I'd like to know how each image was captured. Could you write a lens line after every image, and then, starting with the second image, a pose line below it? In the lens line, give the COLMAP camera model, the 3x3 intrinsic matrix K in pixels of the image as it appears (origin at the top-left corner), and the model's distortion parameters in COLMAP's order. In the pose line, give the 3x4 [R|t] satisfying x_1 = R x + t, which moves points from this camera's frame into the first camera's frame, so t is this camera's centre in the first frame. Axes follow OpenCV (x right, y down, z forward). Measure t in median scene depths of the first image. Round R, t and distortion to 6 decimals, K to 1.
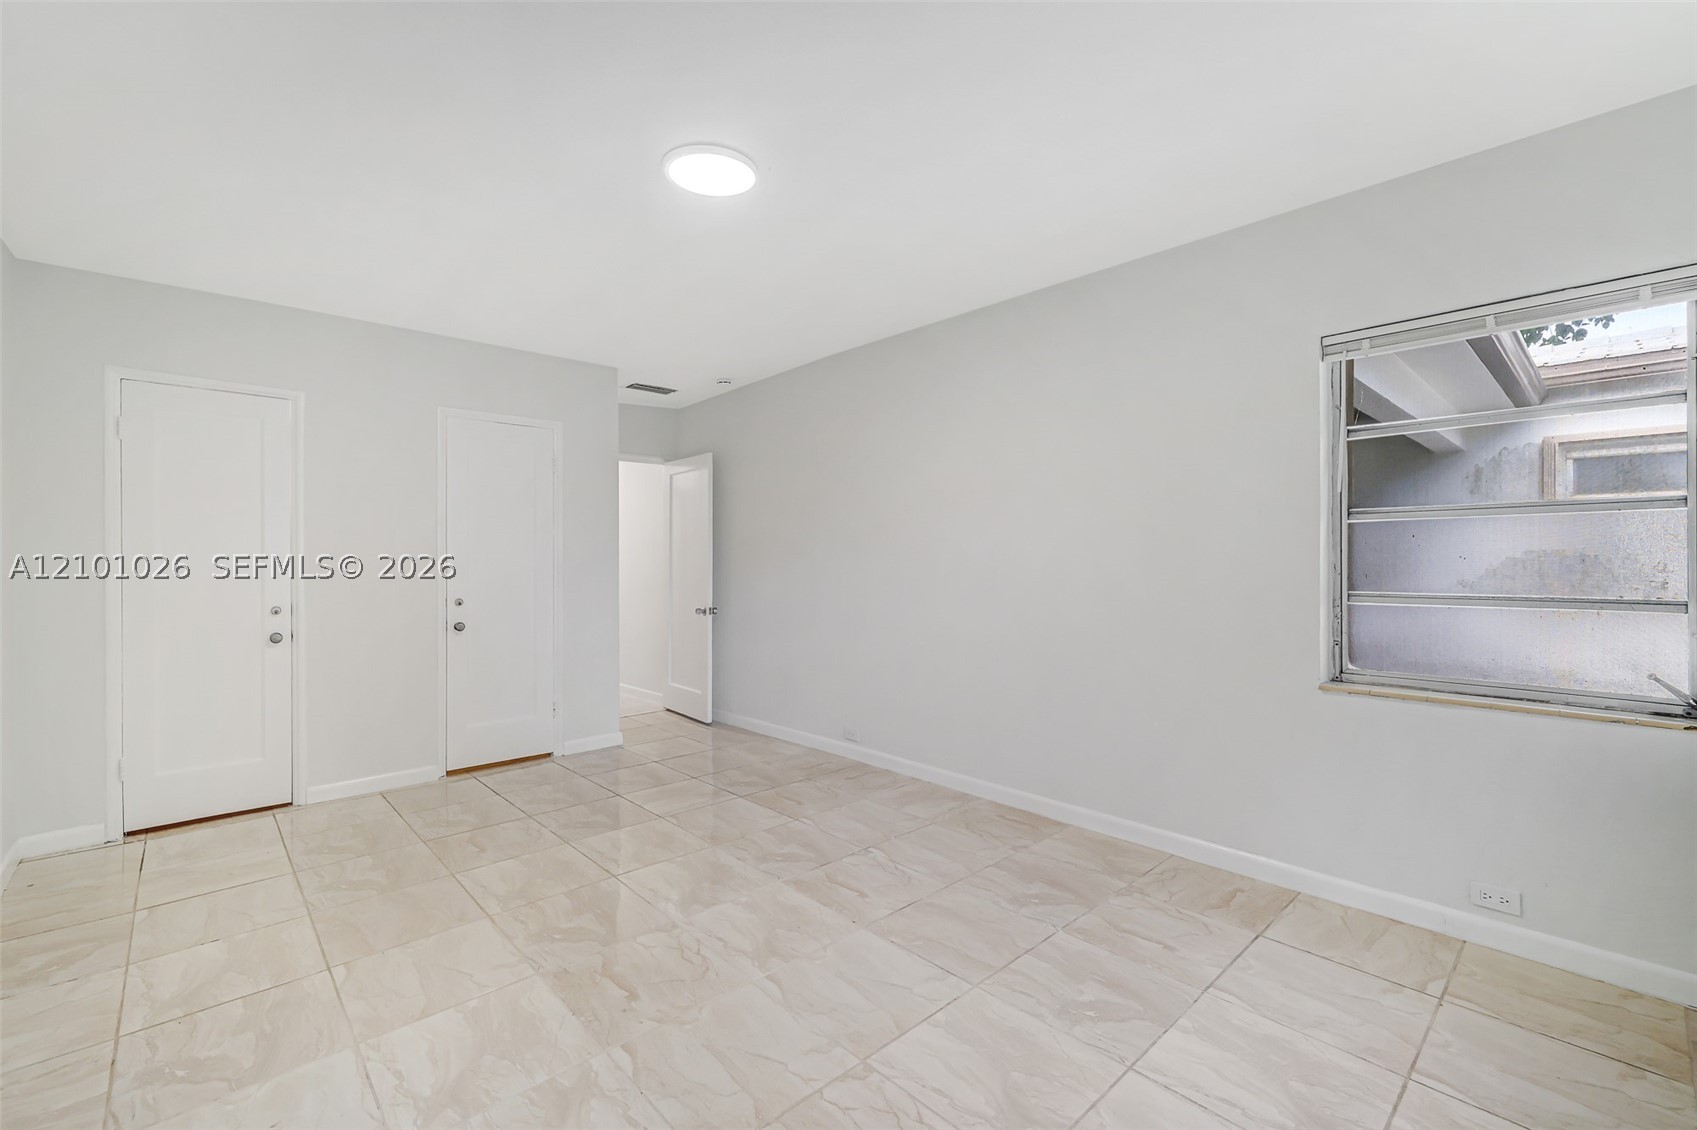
lens RADIAL K [[716.8, 0, 835.2], [0, 716.8, 553.8], [0, 0, 1]] dist [-0.000838, 0.000056]
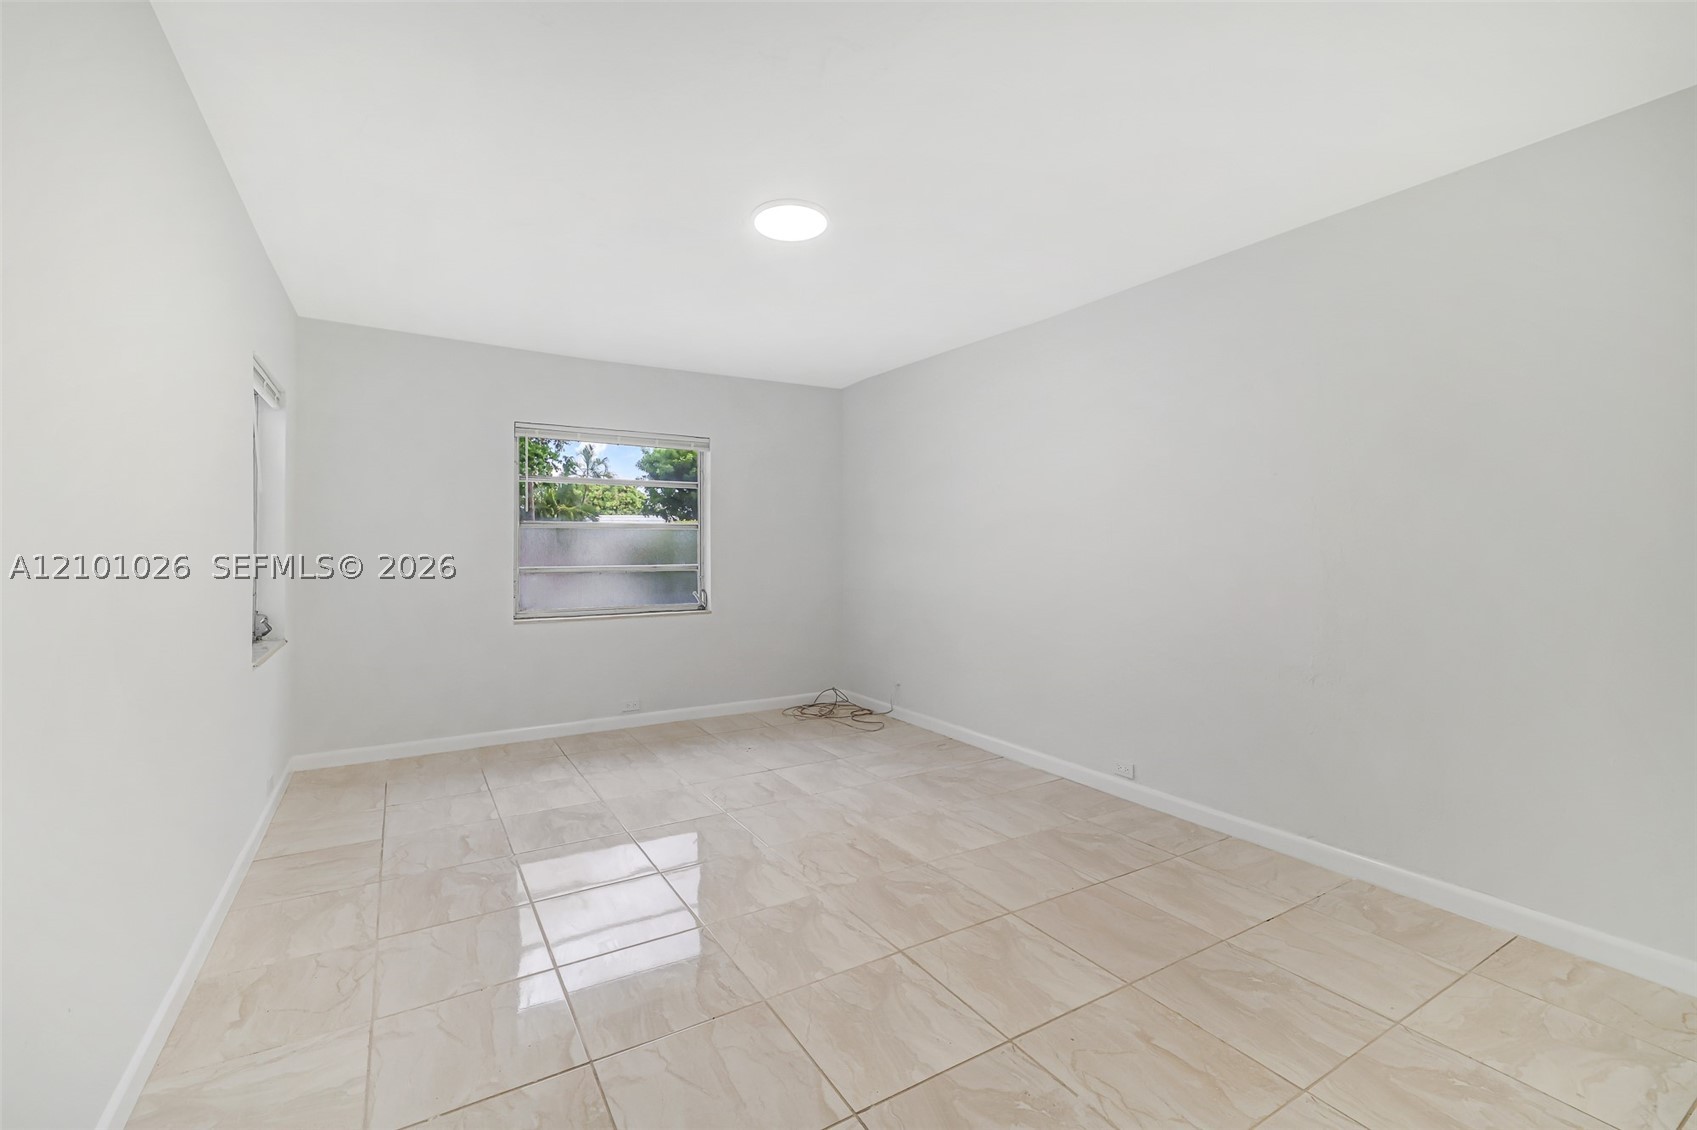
lens RADIAL K [[718.6, 0, 827.5], [0, 718.6, 543.9], [0, 0, 1]] dist [-0.001462, 0.000875]
pose [[-0.978828, 0.007887, 0.204533, -0.377276], [0.004564, 0.999850, -0.016714, 0.018659], [-0.204634, -0.015426, -0.978717, 1.714062]]
